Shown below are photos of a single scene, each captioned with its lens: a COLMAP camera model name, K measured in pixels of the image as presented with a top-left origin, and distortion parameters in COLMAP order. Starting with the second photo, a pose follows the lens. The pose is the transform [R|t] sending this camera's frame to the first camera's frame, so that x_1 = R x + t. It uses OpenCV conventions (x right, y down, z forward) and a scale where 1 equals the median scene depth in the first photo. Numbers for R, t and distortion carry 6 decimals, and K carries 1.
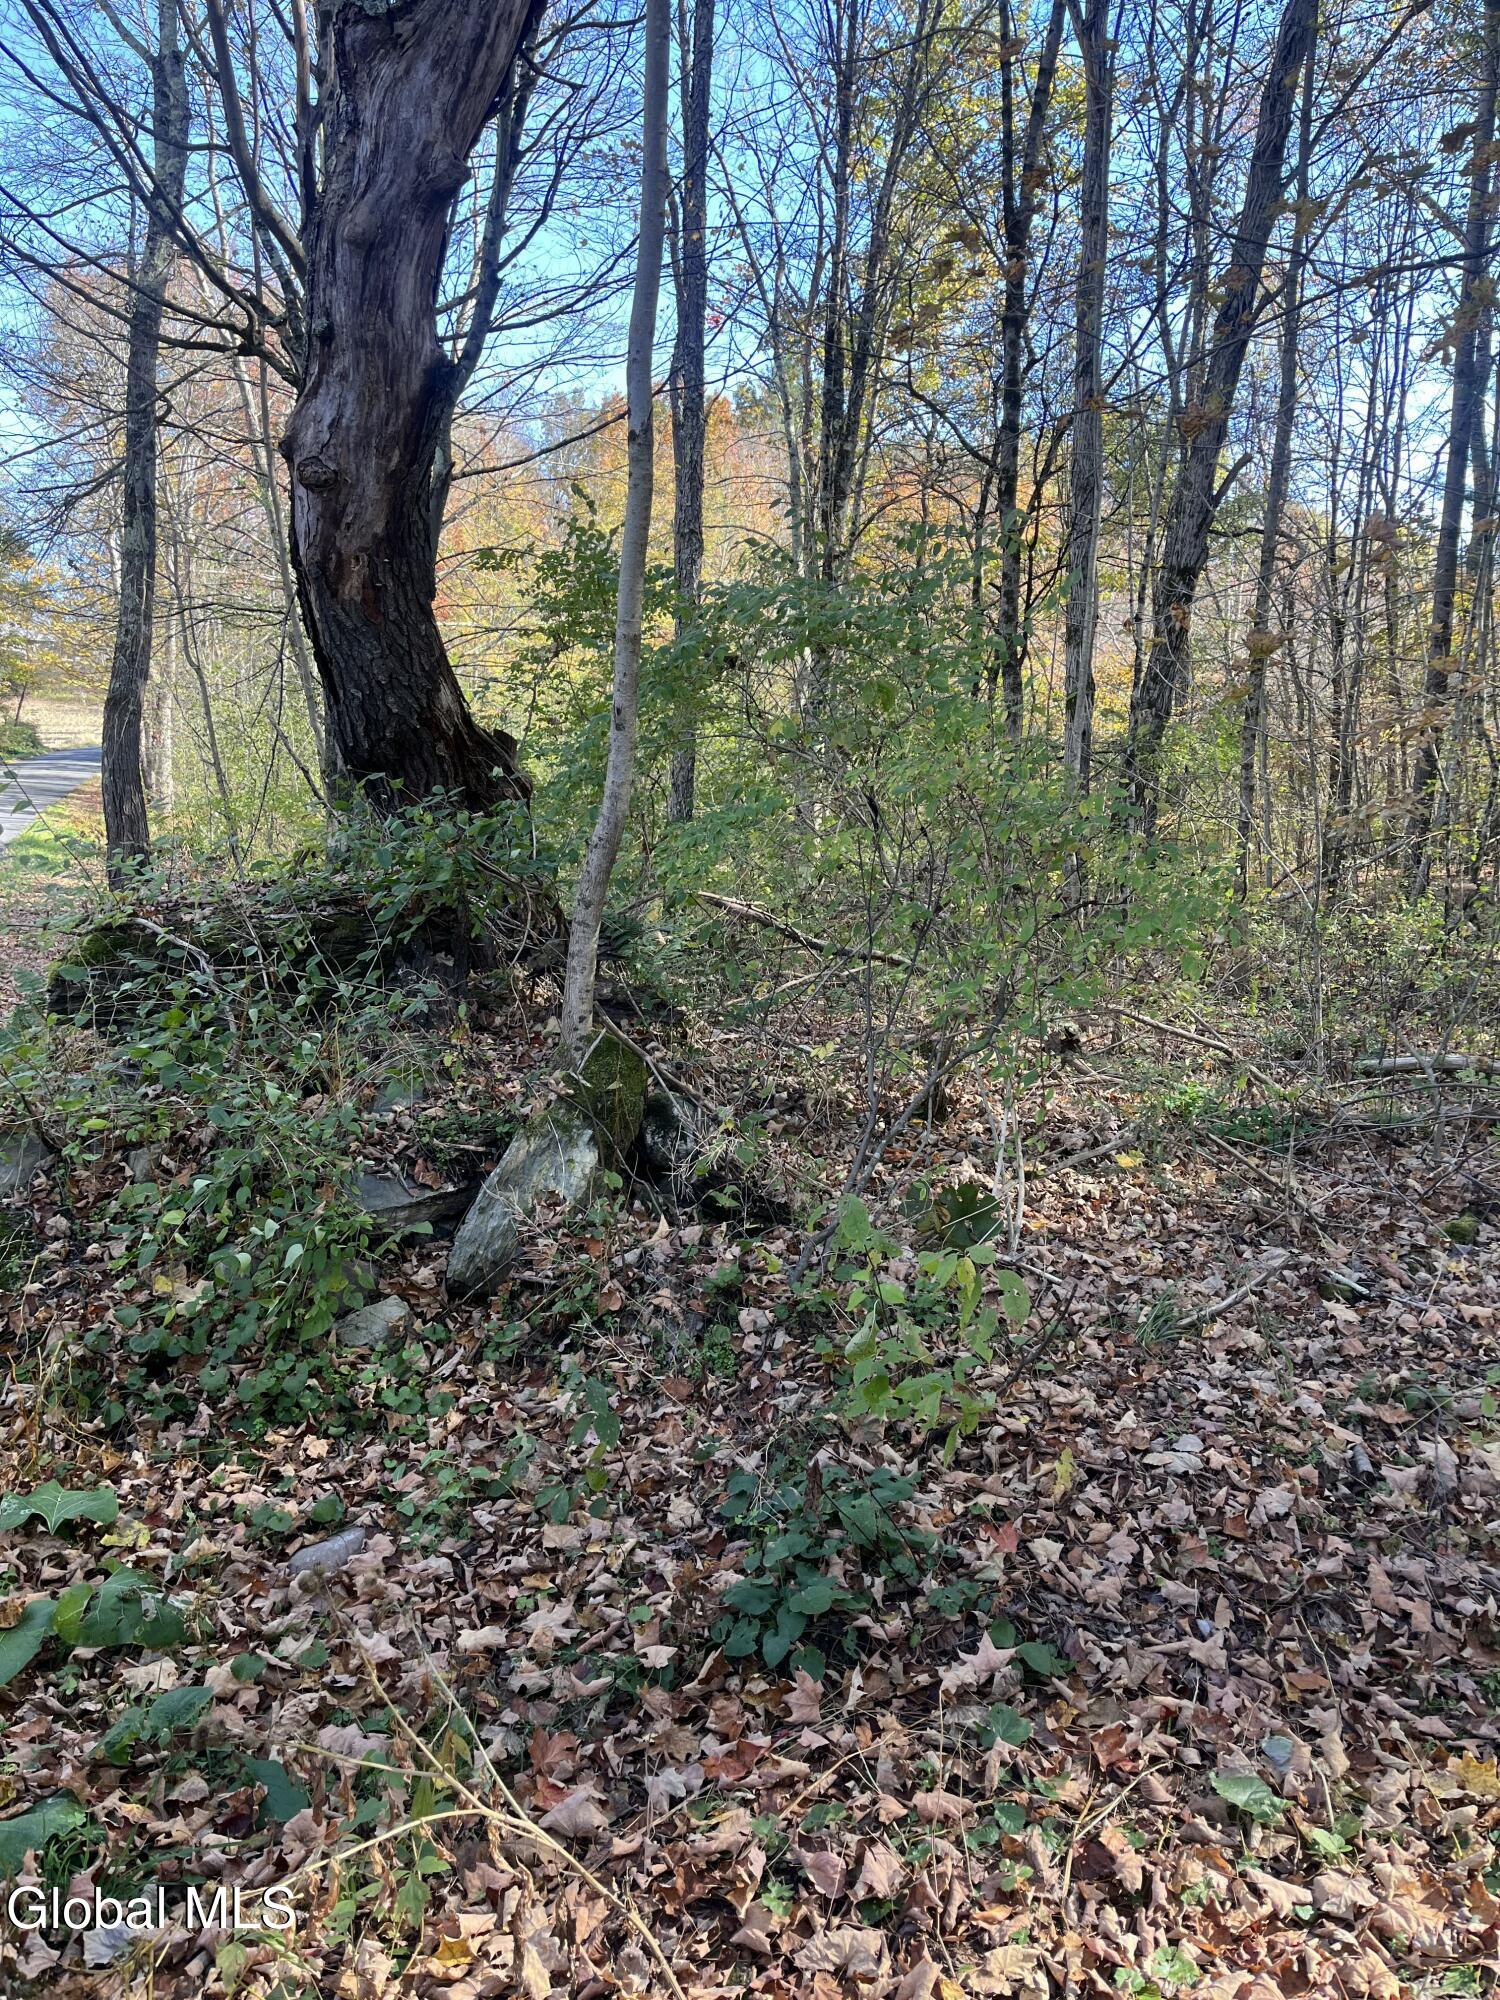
lens RADIAL K [[1516.5, 0, 750.0], [0, 1516.5, 1000.0], [0, 0, 1]] dist [0.057718, -0.092428]
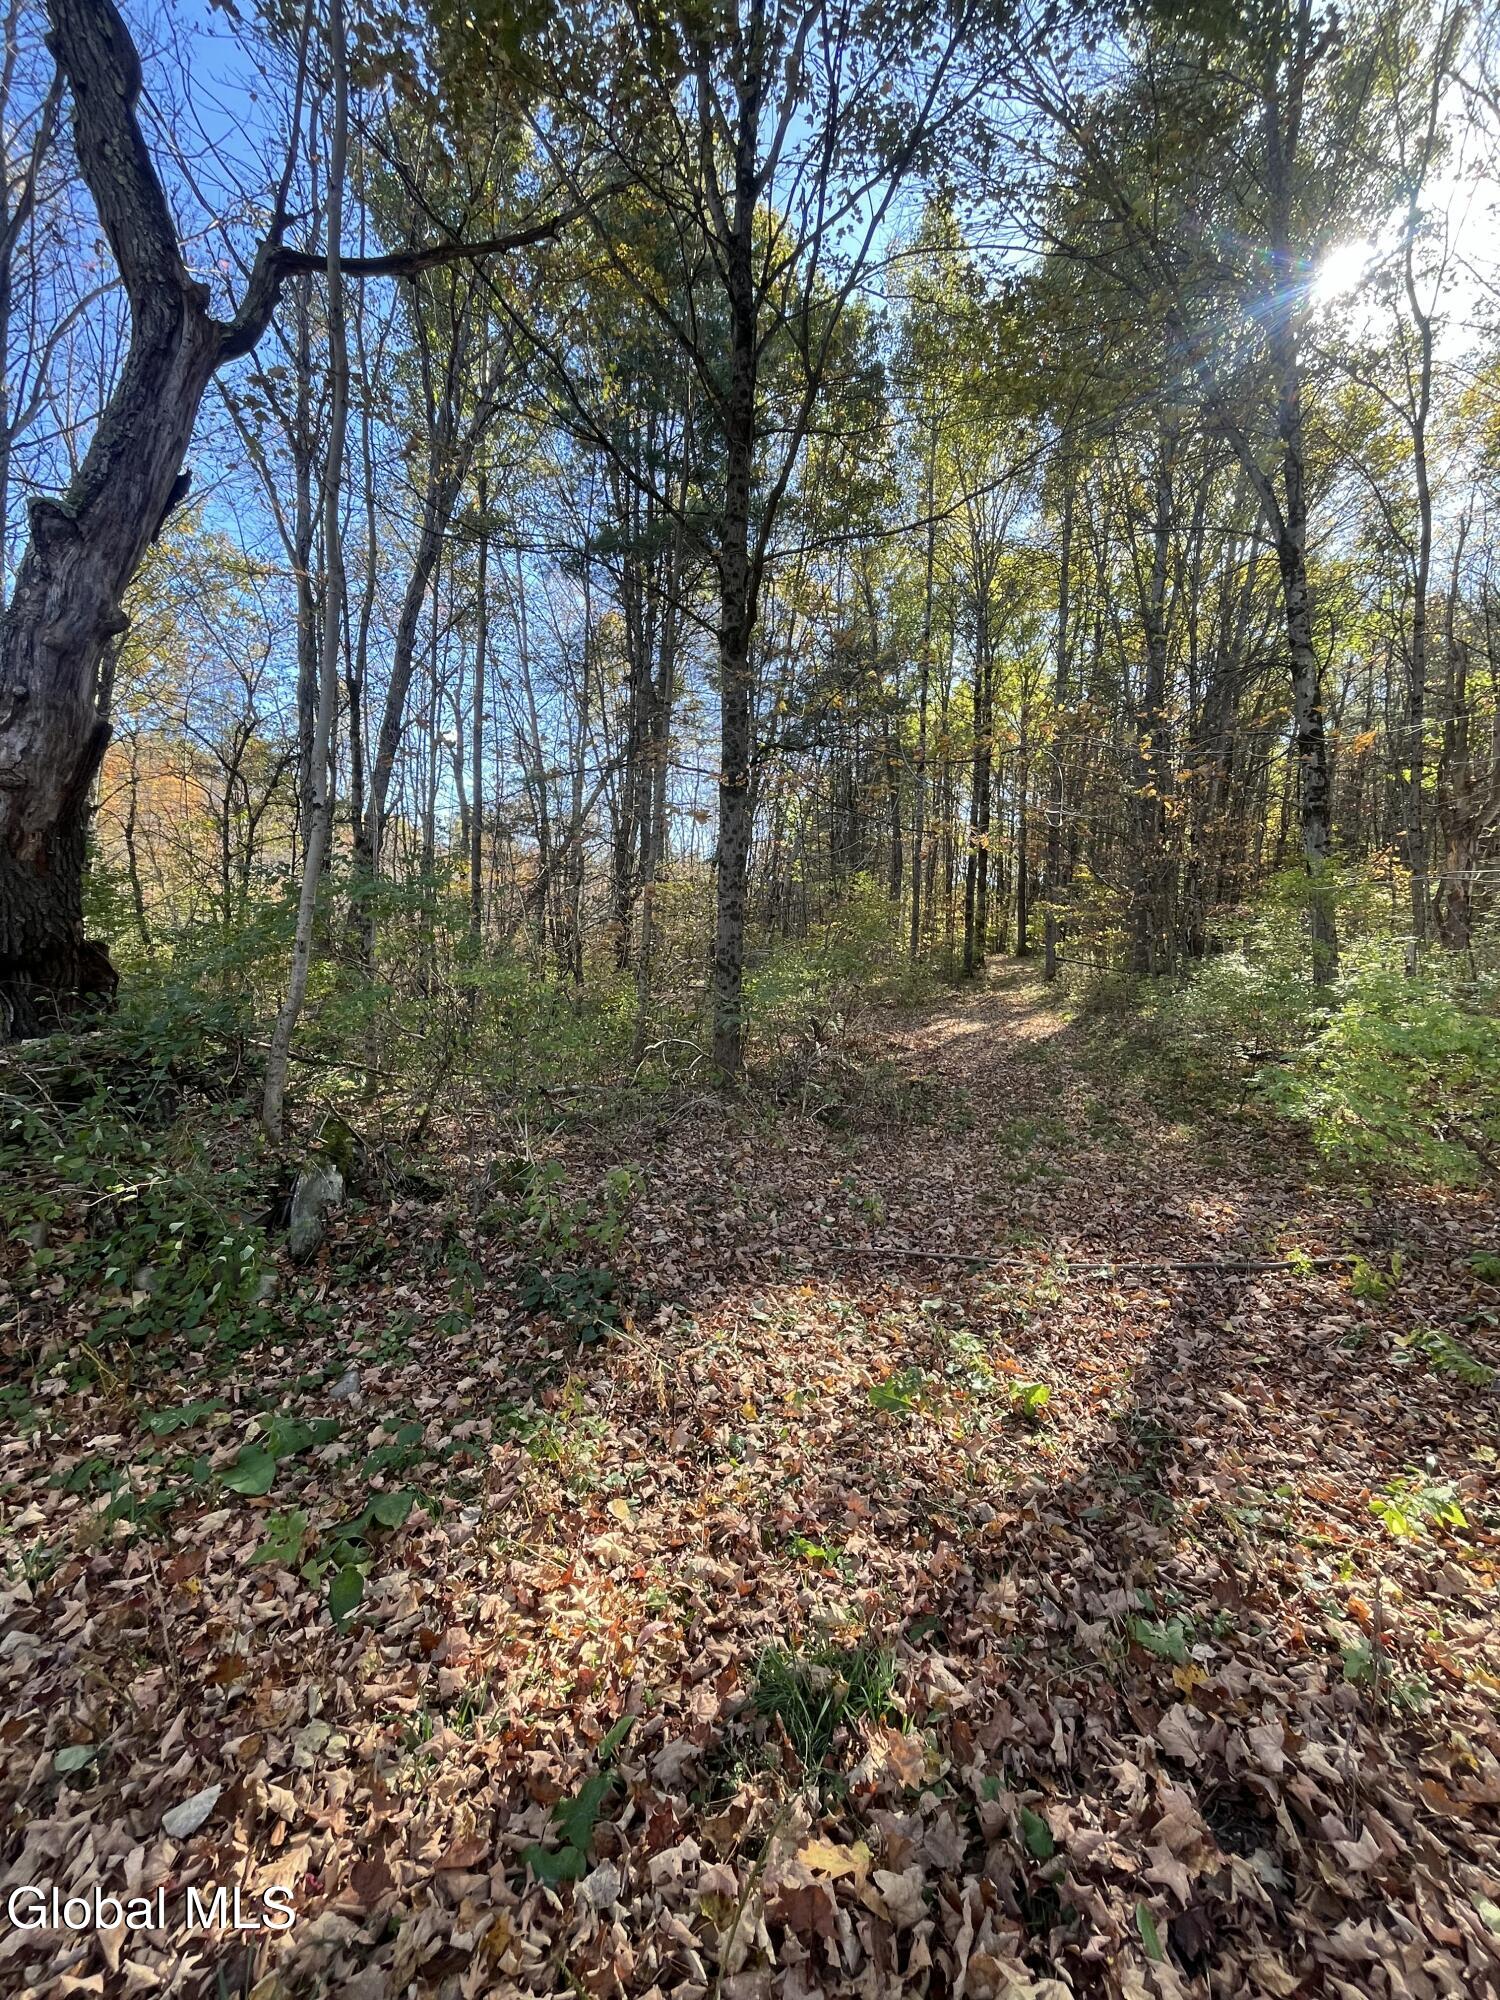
lens RADIAL K [[813.3, 0, 754.6], [0, 813.3, 1007.3], [0, 0, 1]] dist [-0.002904, -0.000405]
pose [[0.696327, -0.040286, 0.716593, -0.797655], [0.095174, 0.994789, -0.036557, -0.041066], [-0.711386, 0.093656, 0.696533, -0.177554]]
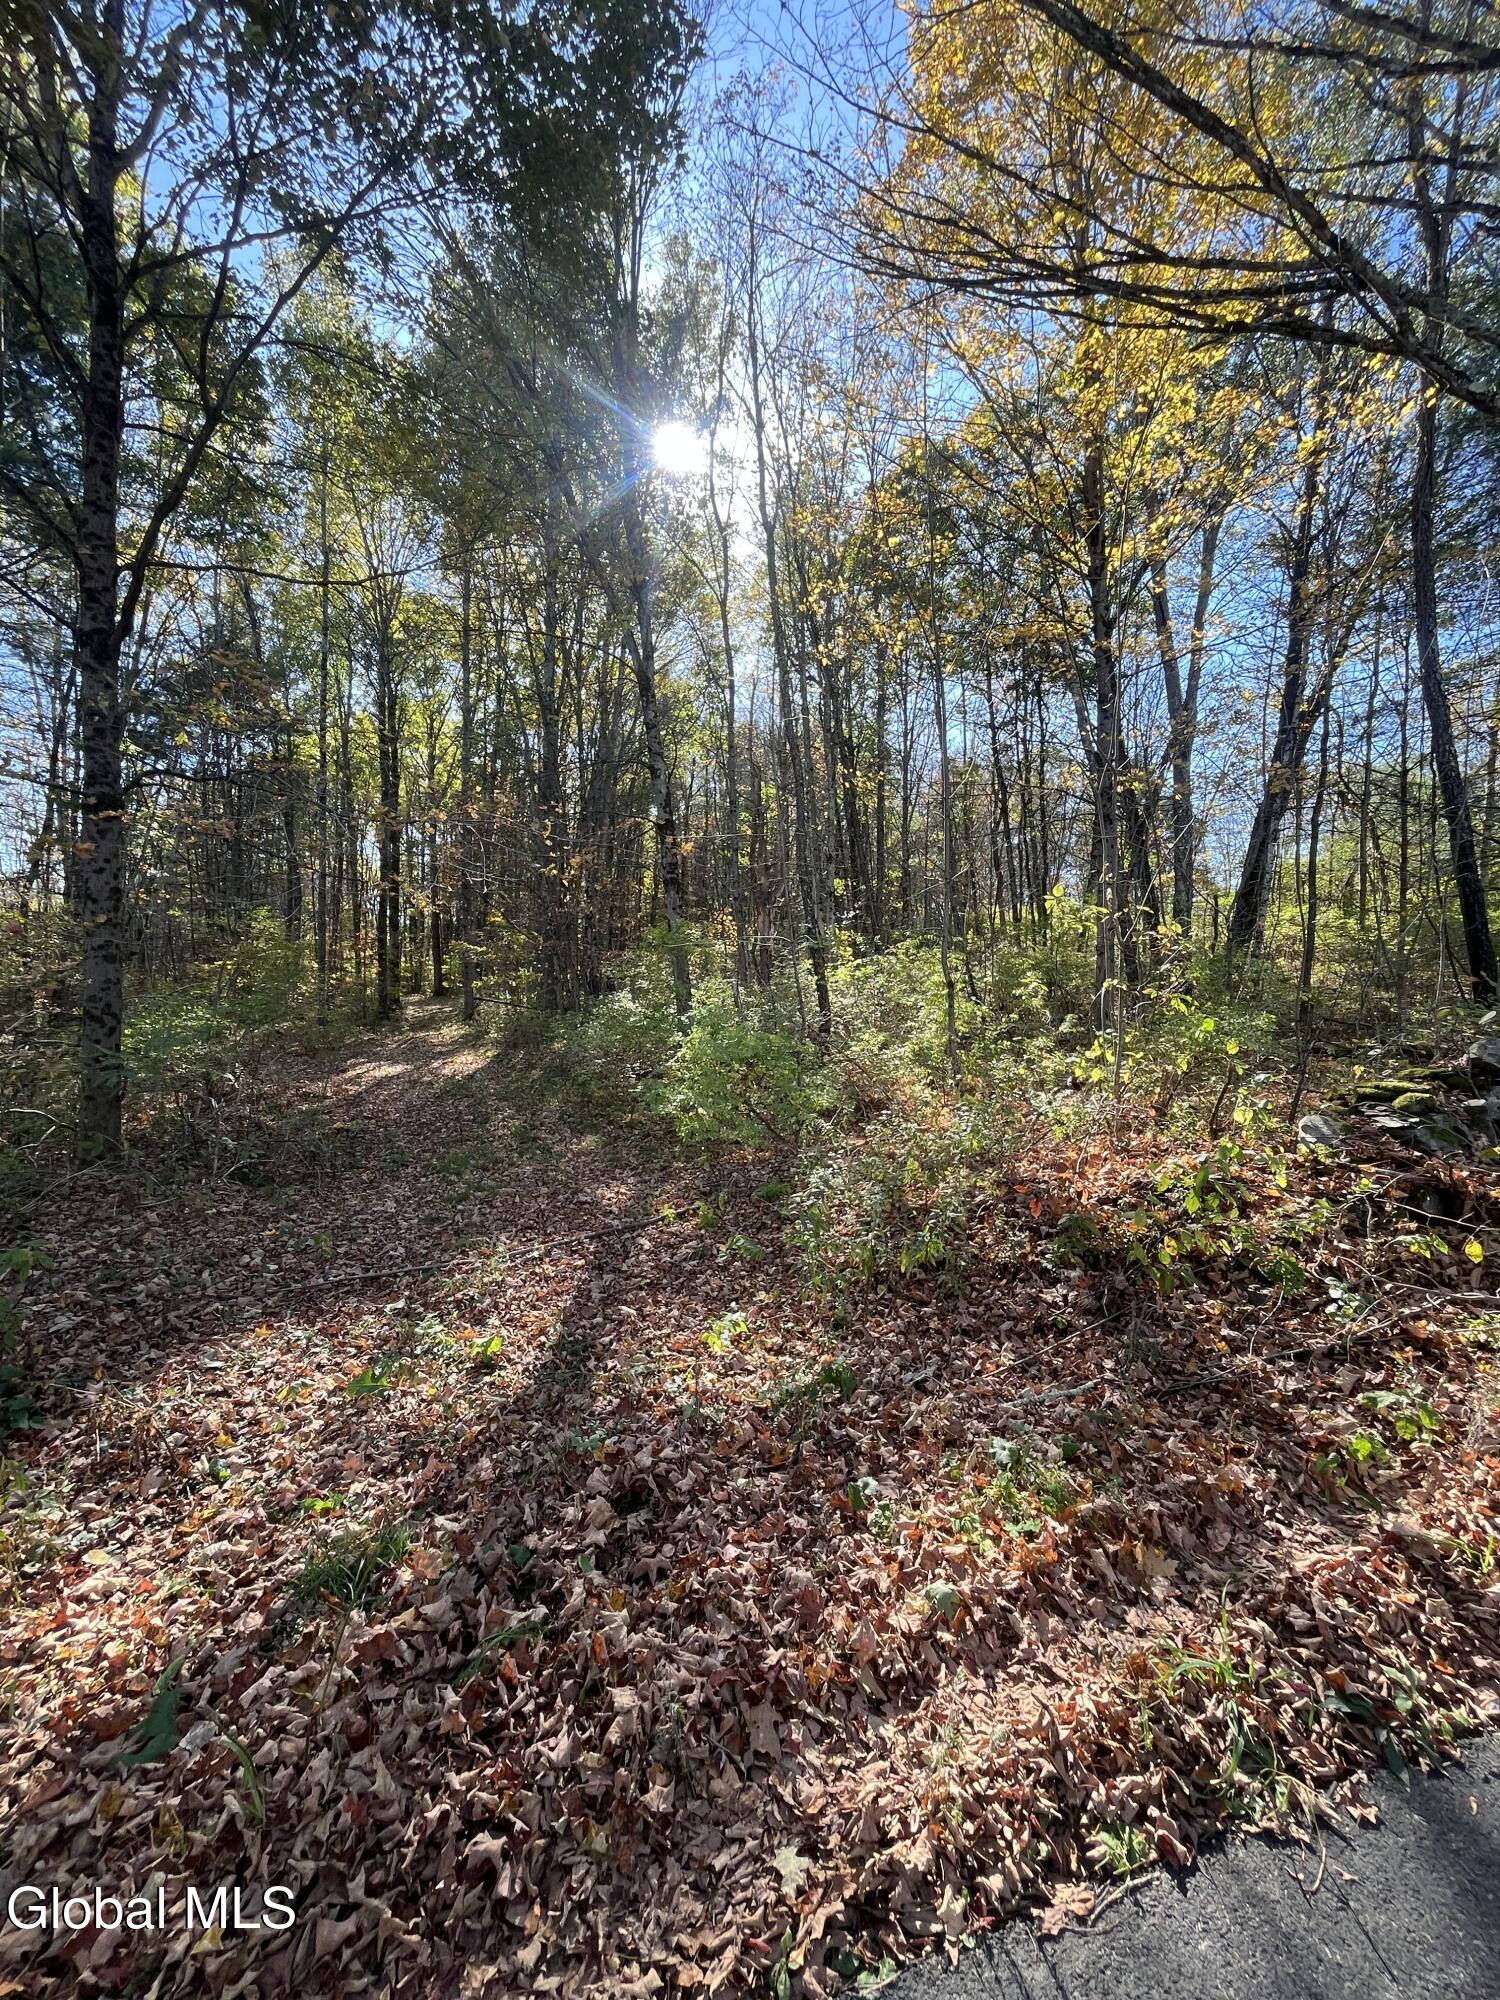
lens RADIAL K [[813.3, 0, 754.6], [0, 813.3, 1007.3], [0, 0, 1]] dist [-0.002904, -0.000405]
pose [[0.081385, -0.016665, 0.996543, -1.151812], [0.152082, 0.988359, 0.004108, -0.033287], [-0.985011, 0.151222, 0.082972, -0.295977]]
